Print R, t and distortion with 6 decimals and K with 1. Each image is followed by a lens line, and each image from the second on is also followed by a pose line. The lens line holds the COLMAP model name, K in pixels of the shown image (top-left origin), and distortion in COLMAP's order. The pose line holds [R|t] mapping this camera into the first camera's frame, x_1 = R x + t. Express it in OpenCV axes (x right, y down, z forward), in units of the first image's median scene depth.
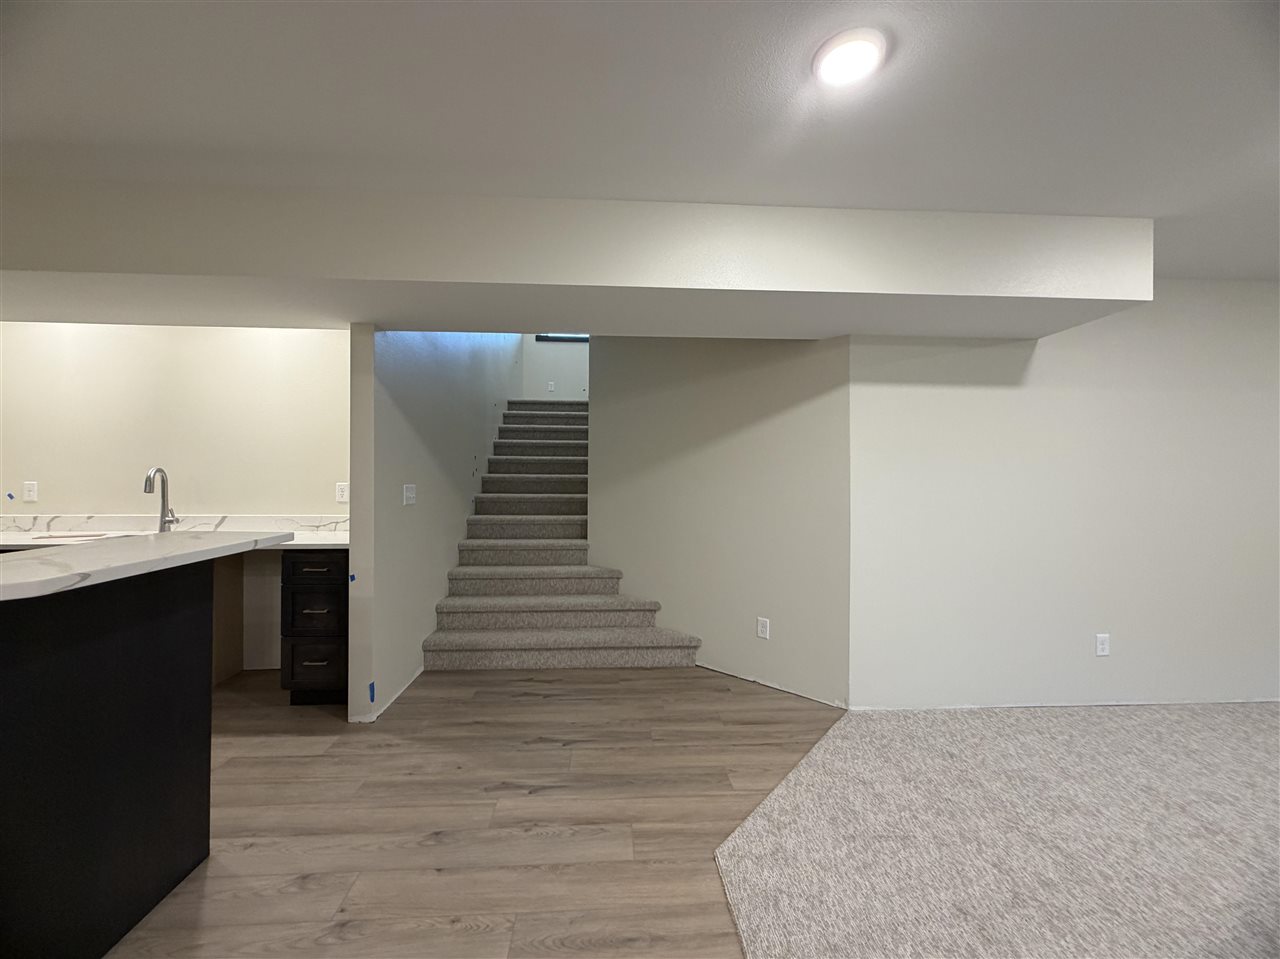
lens RADIAL K [[523.8, 0, 637.4], [0, 523.8, 481.9], [0, 0, 1]] dist [0.001242, 0.000132]
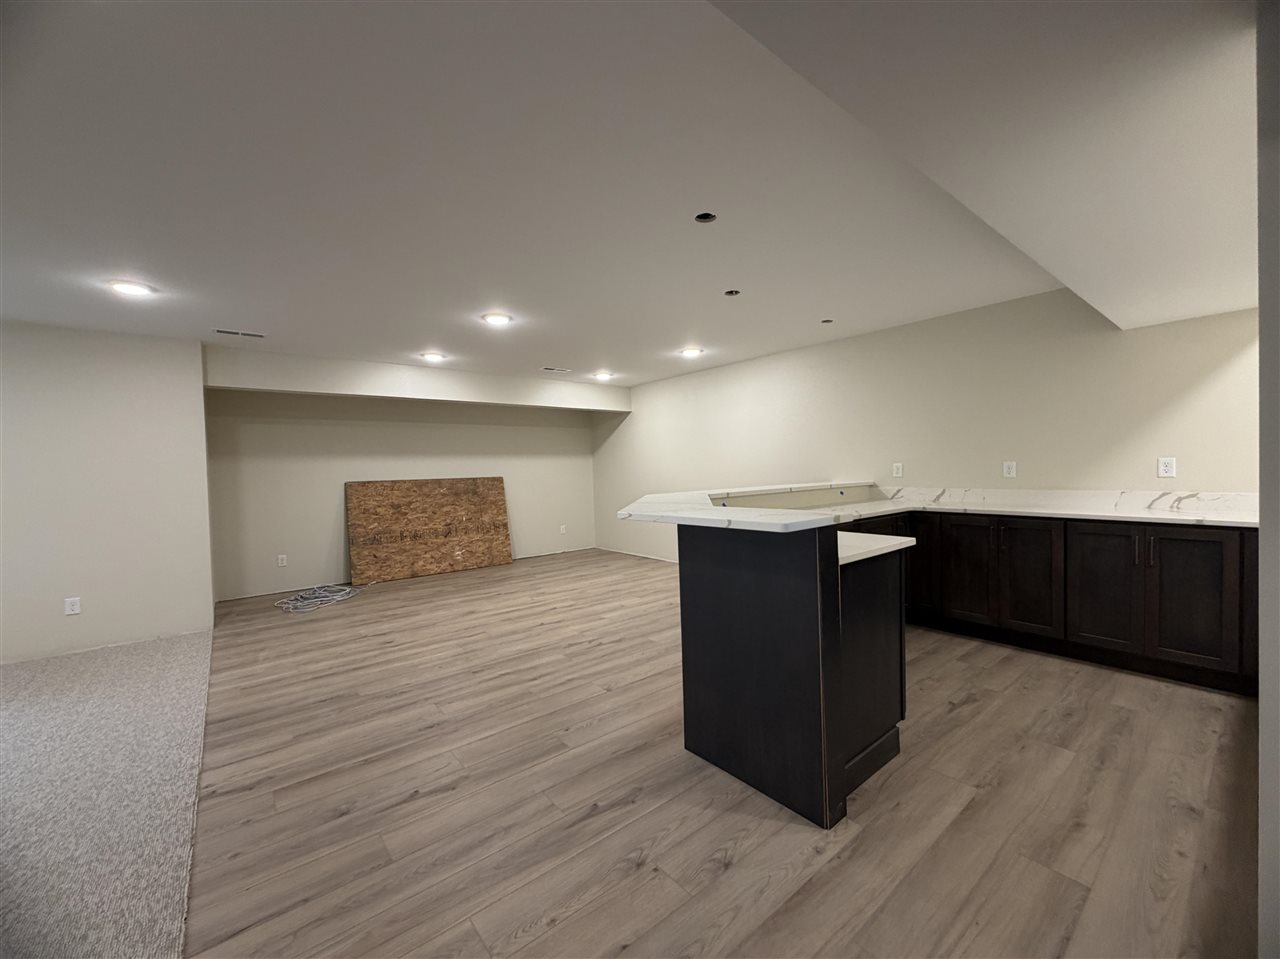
lens RADIAL K [[523.8, 0, 637.4], [0, 523.8, 481.9], [0, 0, 1]] dist [0.001242, 0.000132]
pose [[-0.821387, 0.033128, -0.569408, 0.044908], [0.029425, 0.999444, 0.015701, 0.009608], [0.569611, -0.003858, -0.821905, 1.763732]]
